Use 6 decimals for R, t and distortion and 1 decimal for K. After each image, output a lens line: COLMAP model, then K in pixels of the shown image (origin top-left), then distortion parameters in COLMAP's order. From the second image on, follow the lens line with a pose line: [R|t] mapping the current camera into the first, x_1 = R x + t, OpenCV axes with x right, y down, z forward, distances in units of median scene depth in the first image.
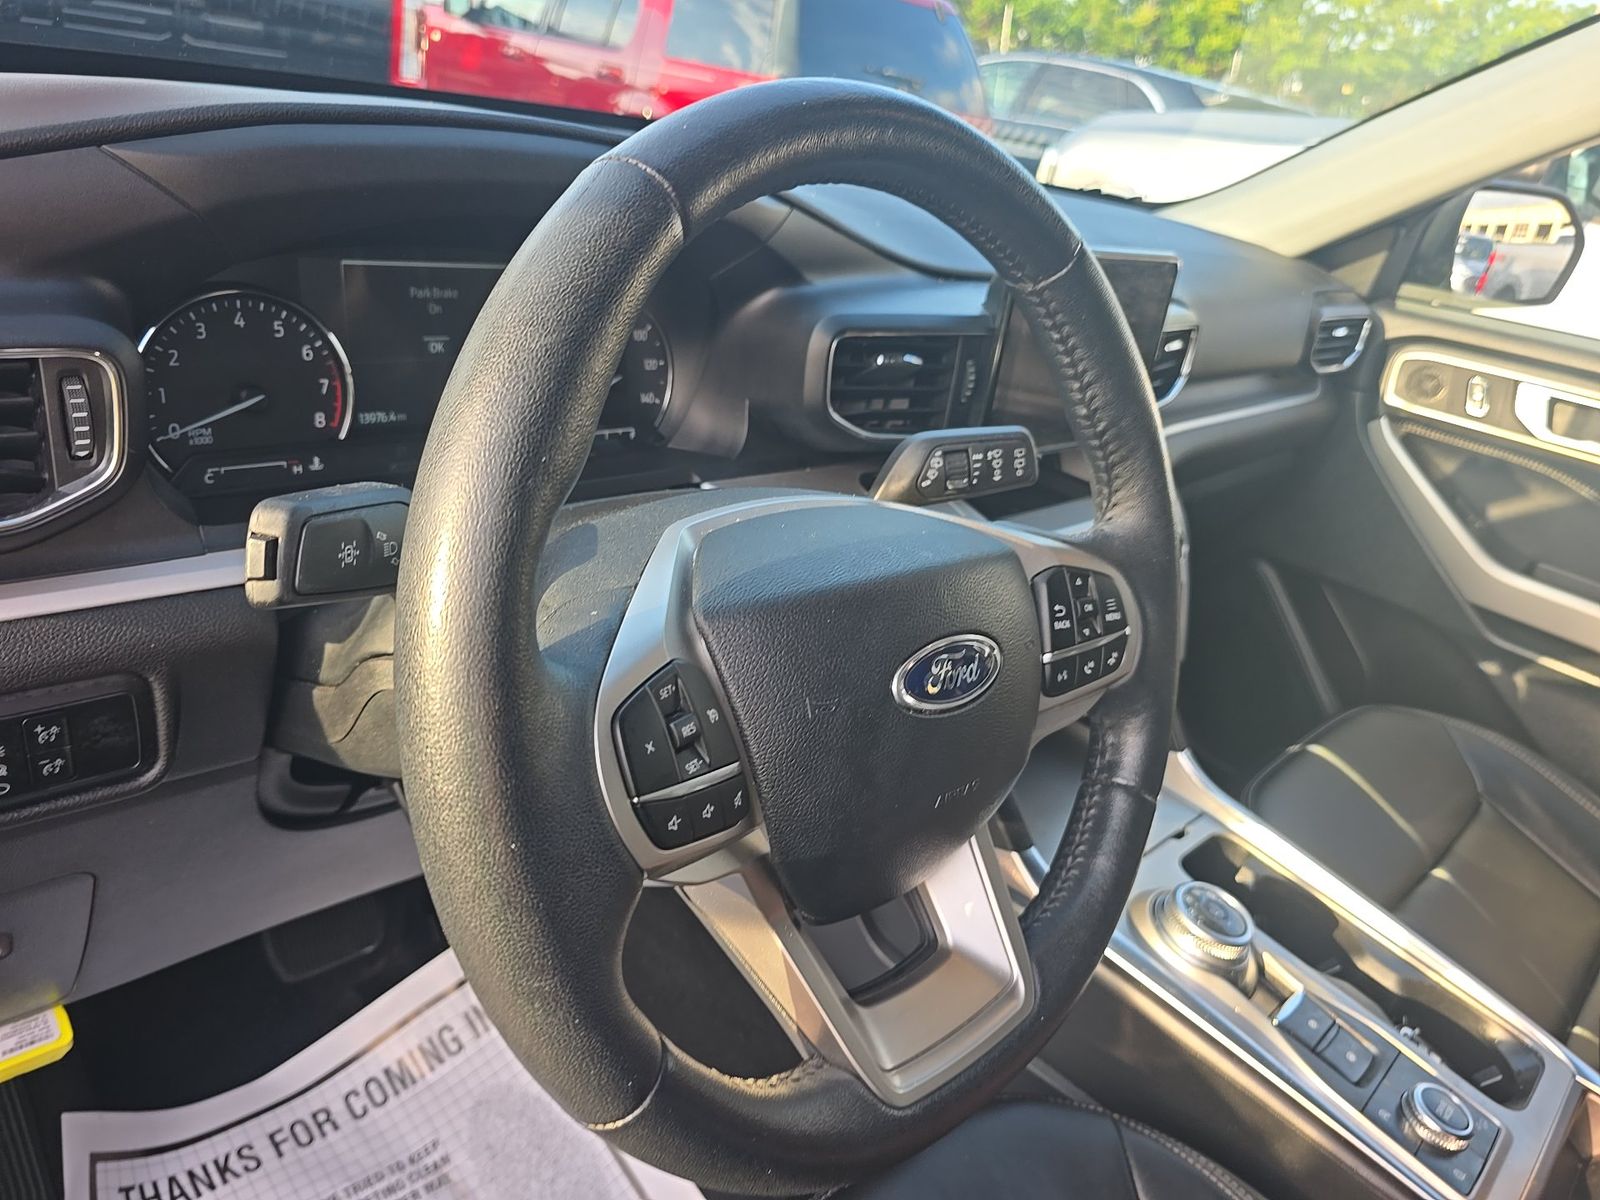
lens RADIAL K [[1073.3, 0, 823.1], [0, 1073.3, 589.8], [0, 0, 1]] dist [0.006164, -0.016775]
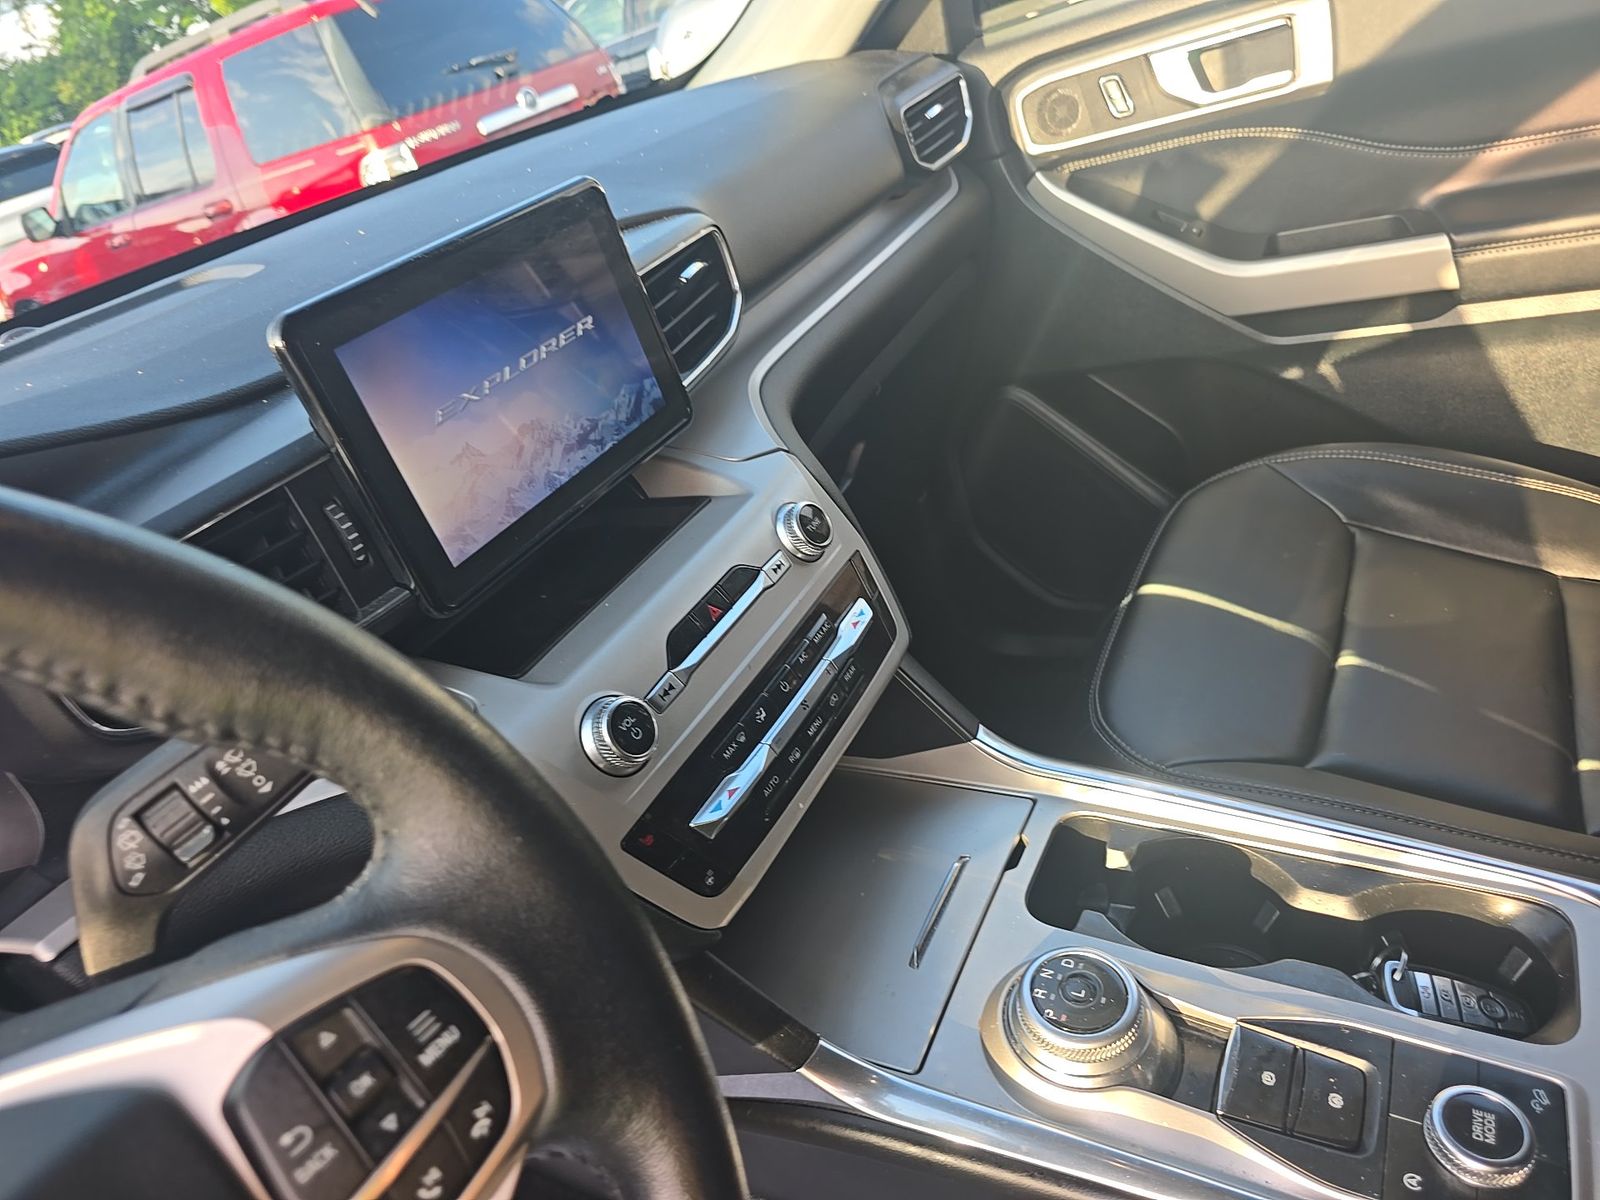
lens RADIAL K [[1082.2, 0, 796.1], [0, 1082.2, 597.5], [0, 0, 1]] dist [-0.000860, -0.003532]
pose [[0.856160, -0.515558, 0.034493, 0.338086], [0.512527, 0.855812, 0.070017, -0.069054], [-0.065617, -0.042267, 0.996949, 0.342270]]
